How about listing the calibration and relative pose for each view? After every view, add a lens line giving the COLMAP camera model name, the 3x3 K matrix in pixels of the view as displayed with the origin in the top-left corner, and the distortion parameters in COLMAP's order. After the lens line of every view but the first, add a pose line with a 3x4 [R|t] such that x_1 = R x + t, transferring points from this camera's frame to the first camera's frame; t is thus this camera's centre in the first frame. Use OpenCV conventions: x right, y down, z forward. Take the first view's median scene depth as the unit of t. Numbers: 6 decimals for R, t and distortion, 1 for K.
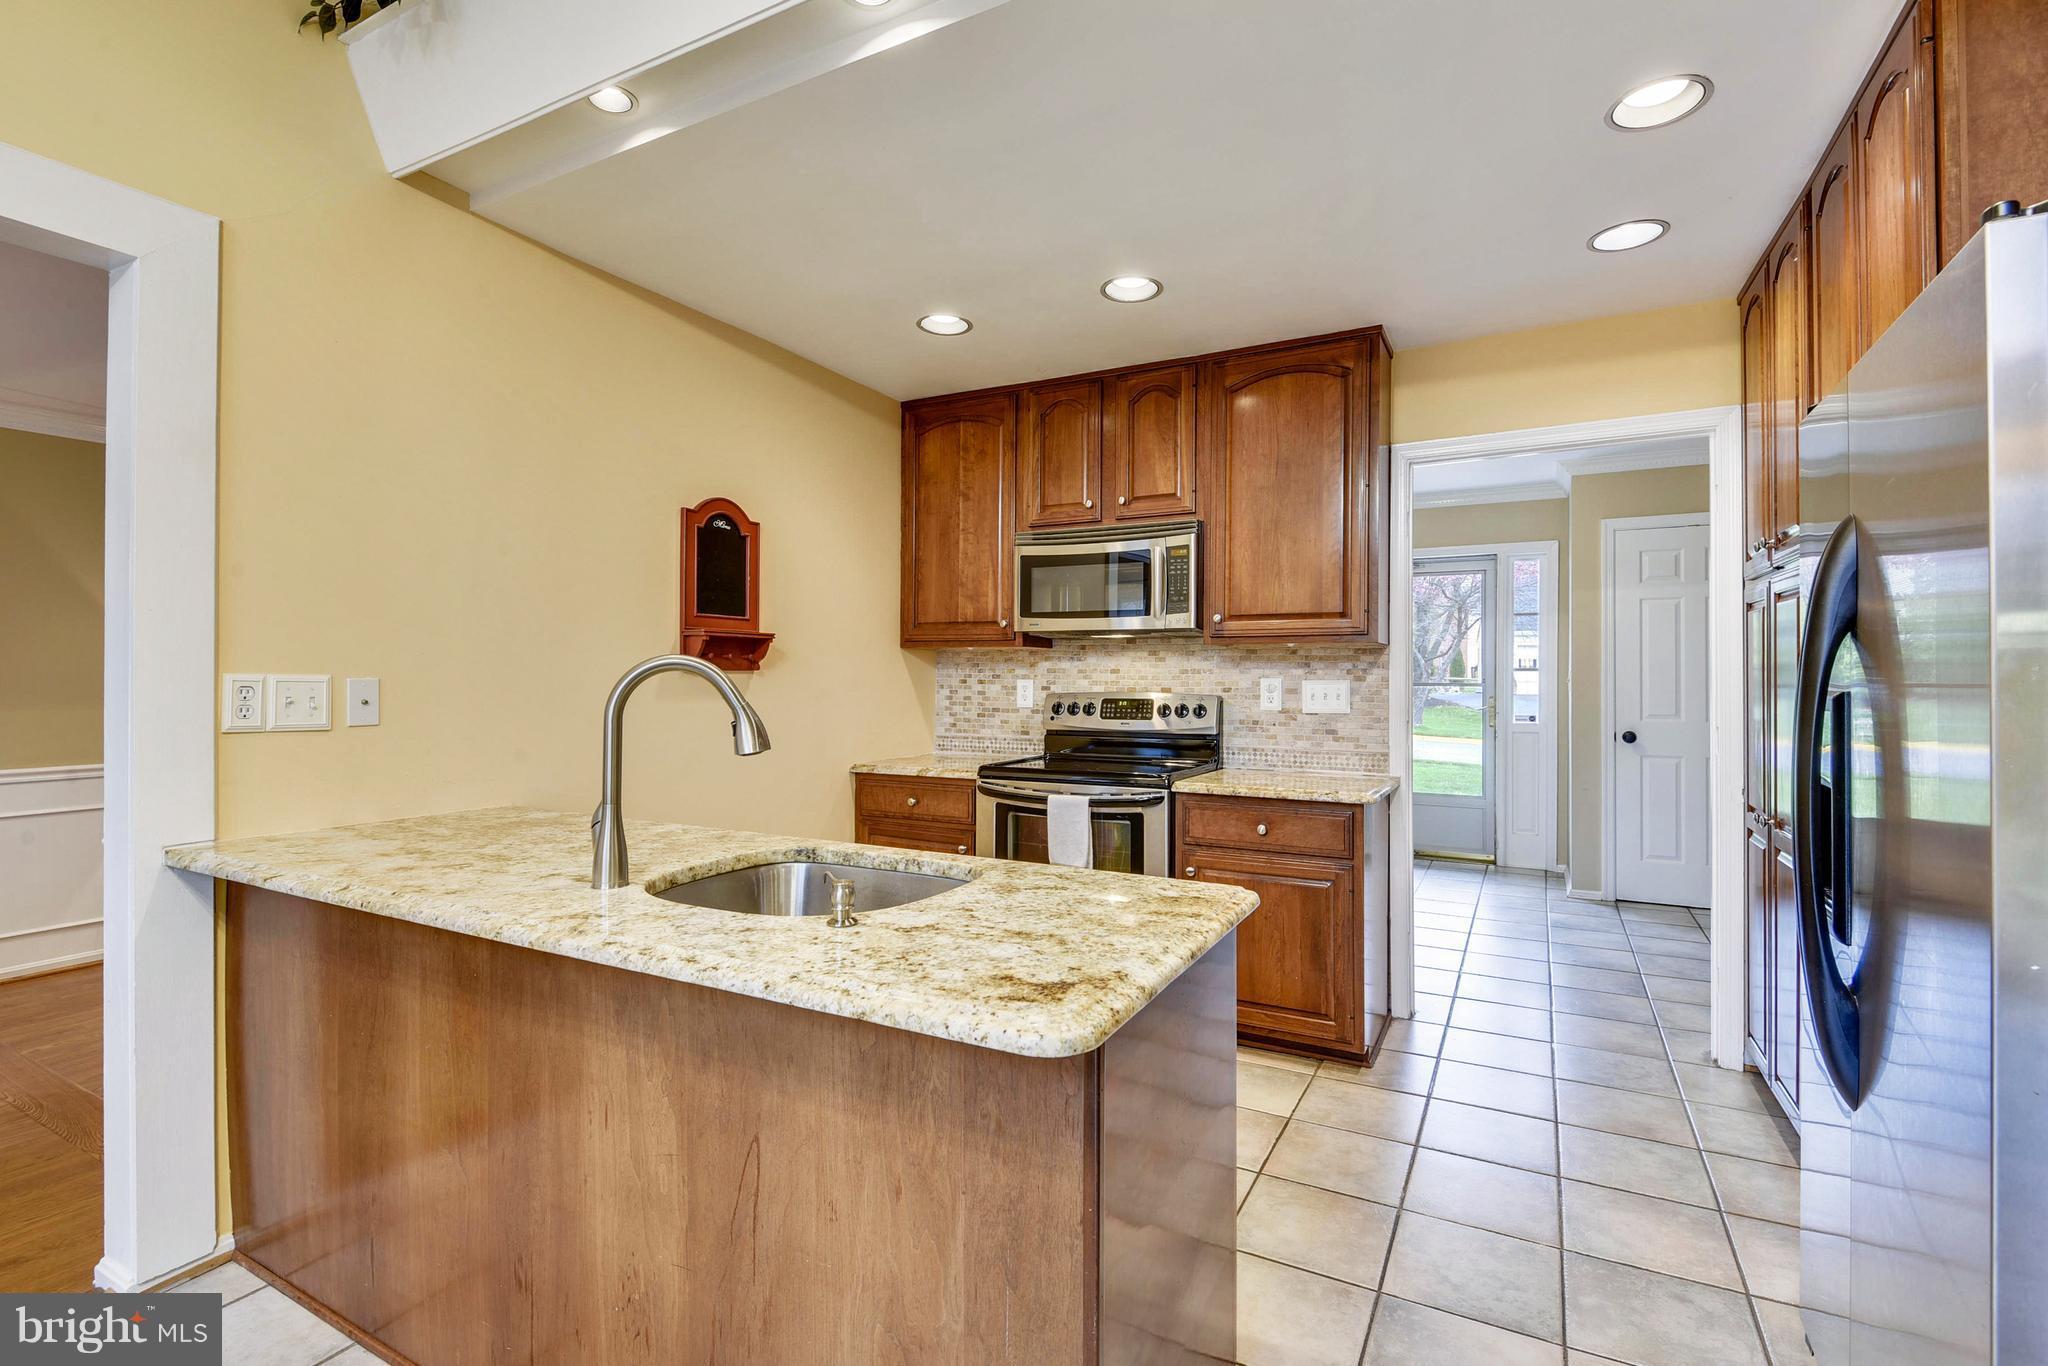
lens RADIAL K [[946.5, 0, 981.5], [0, 946.5, 672.5], [0, 0, 1]] dist [0.002132, -0.005820]
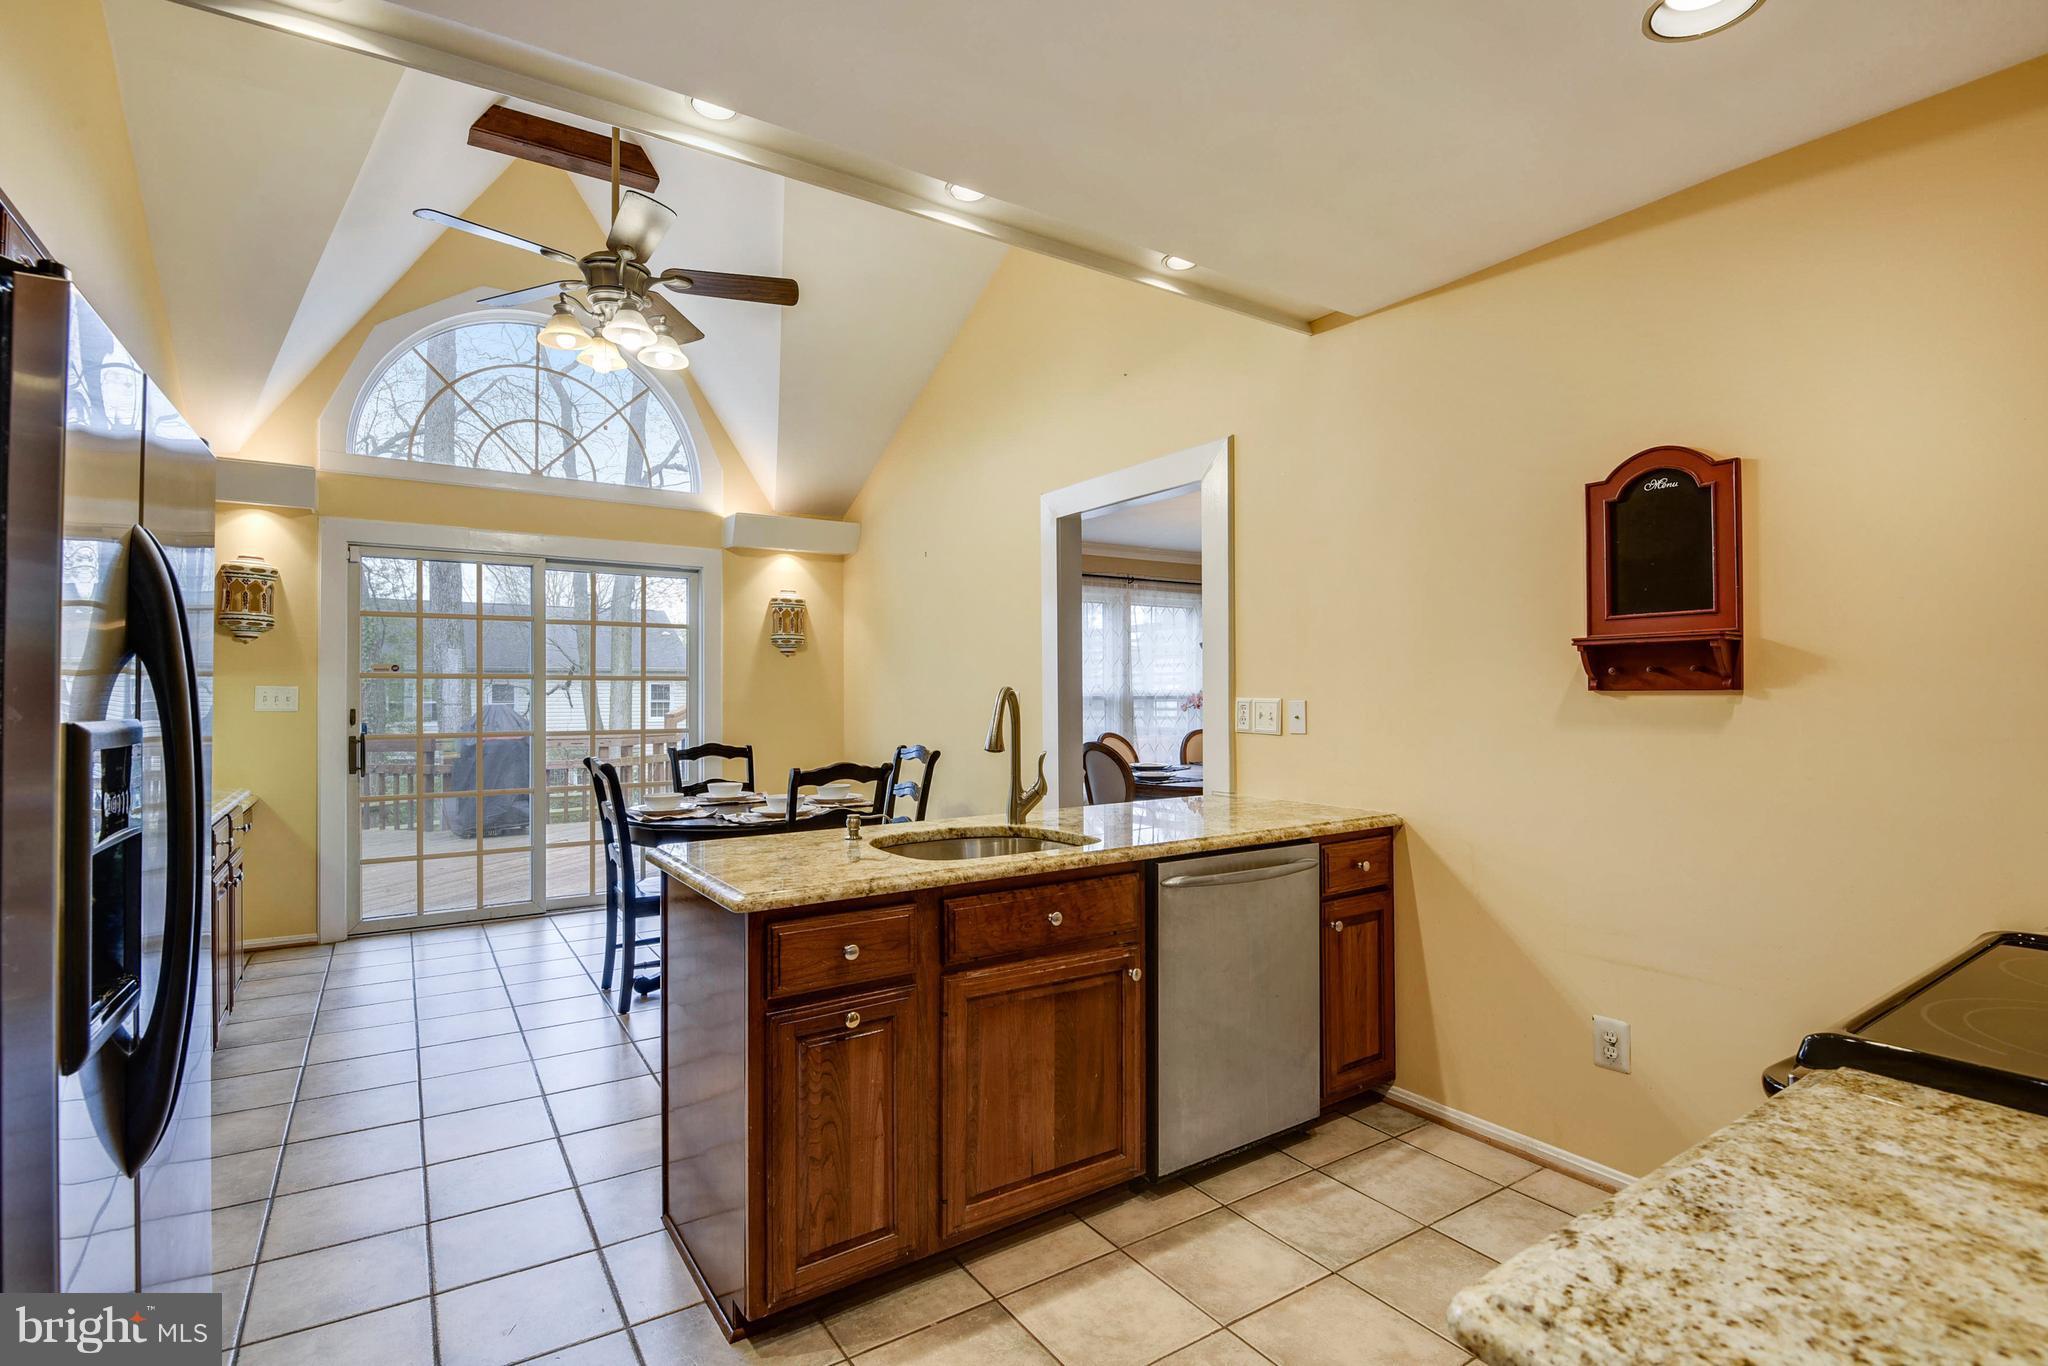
lens RADIAL K [[946.5, 0, 1025.1], [0, 946.5, 688.0], [0, 0, 1]] dist [0.002132, -0.005820]
pose [[-0.455208, -0.011260, -0.890314, 0.456405], [0.001646, 0.999908, -0.013488, 0.003228], [0.890384, -0.007605, -0.455148, 0.723851]]
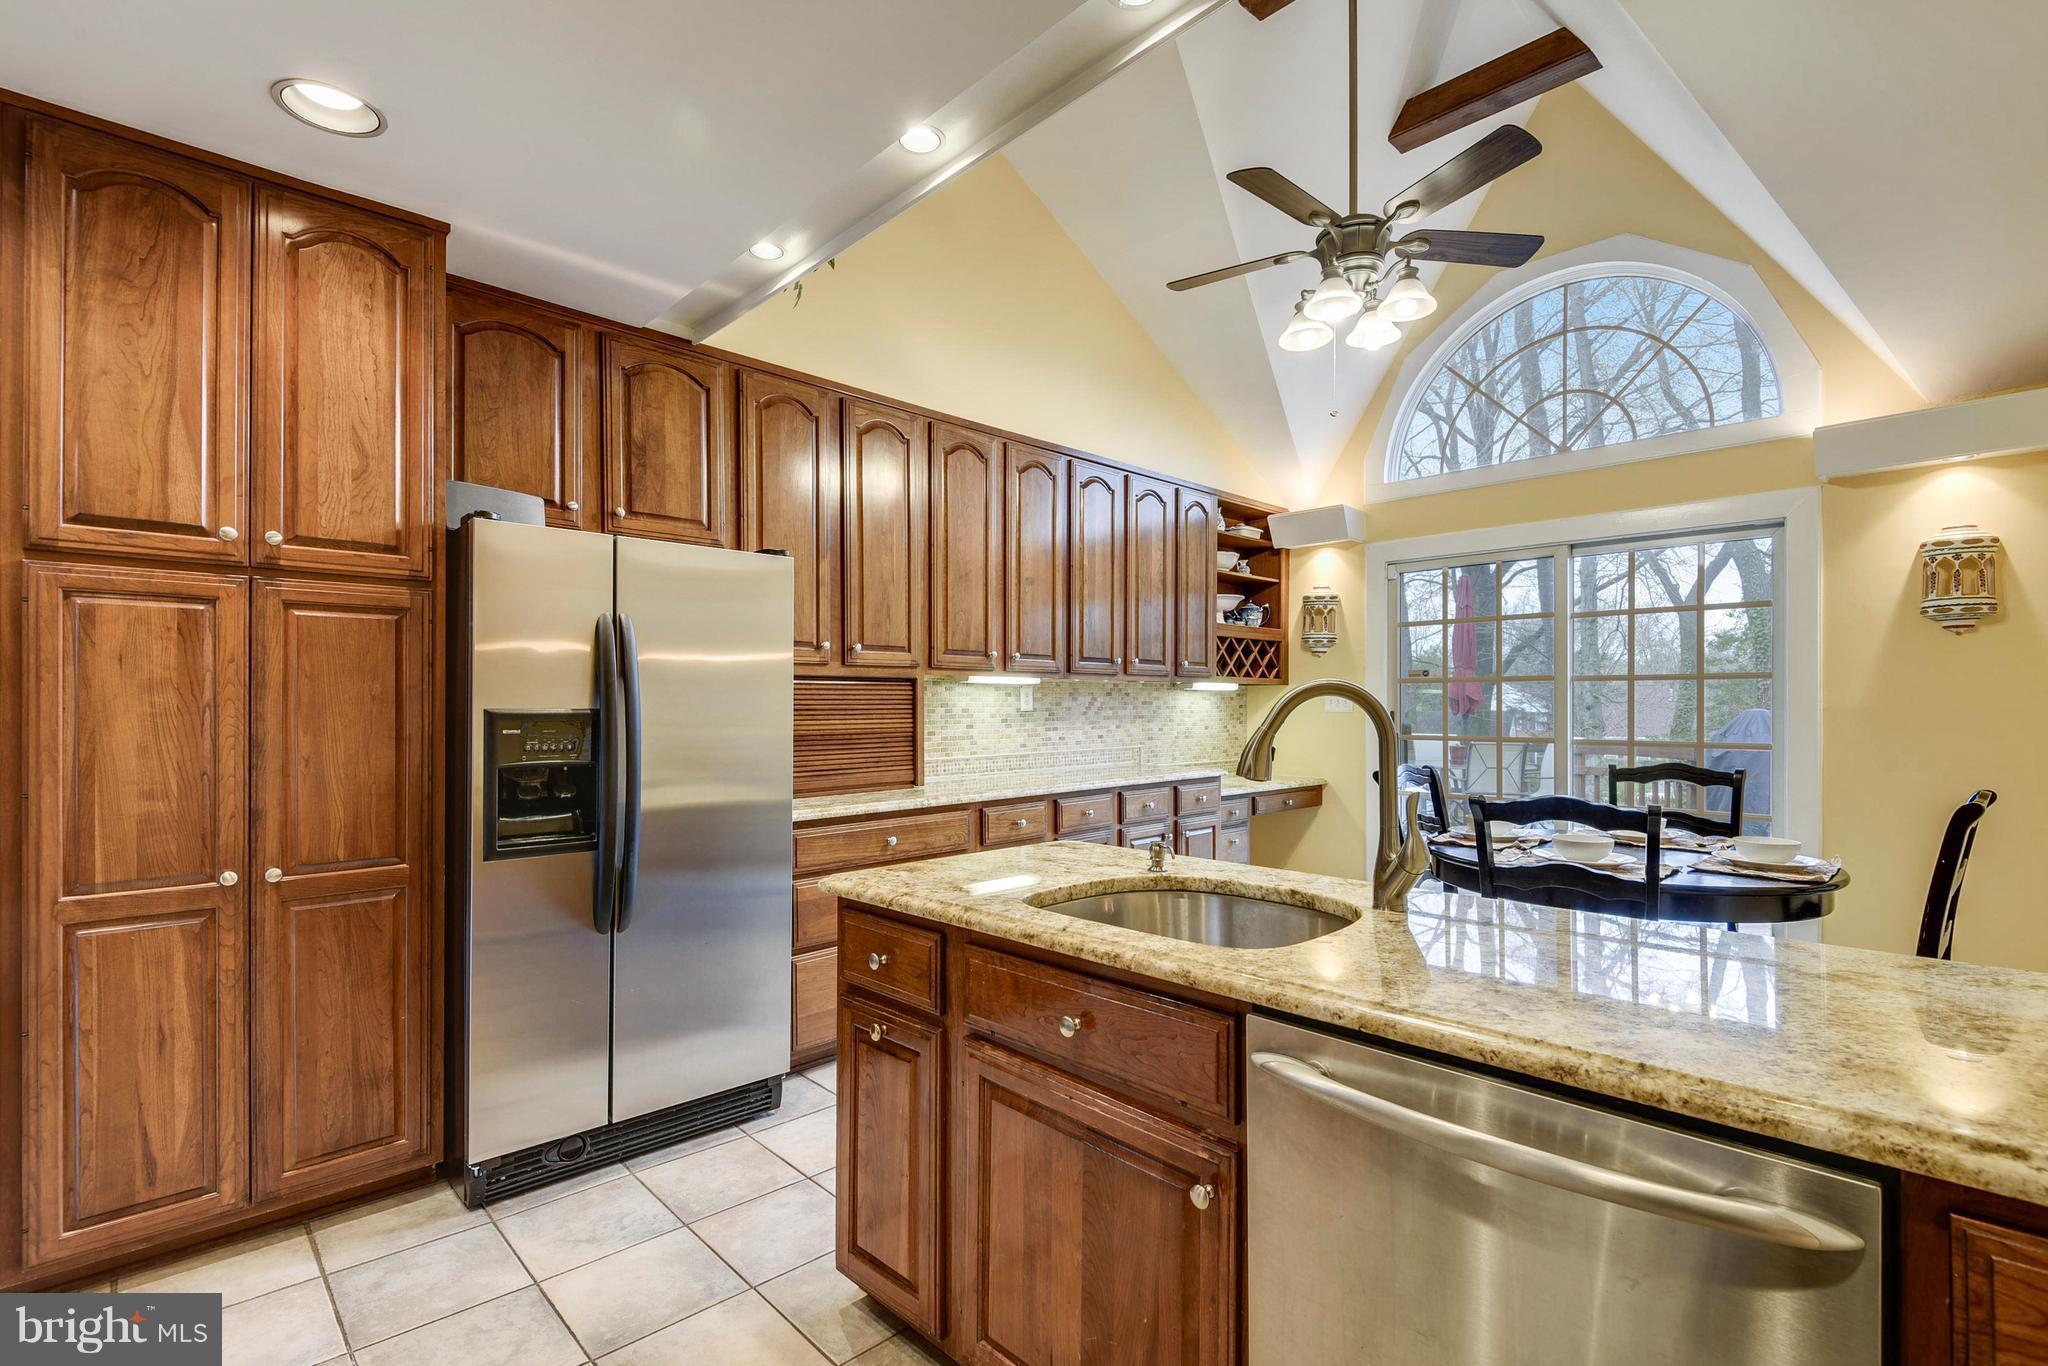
lens RADIAL K [[946.5, 0, 1017.1], [0, 946.5, 698.3], [0, 0, 1]] dist [0.002132, -0.005820]
pose [[-0.954190, -0.001811, 0.299195, -0.122425], [-0.004232, 0.999963, -0.007443, 0.005265], [-0.299170, -0.008368, -0.954163, 0.843717]]
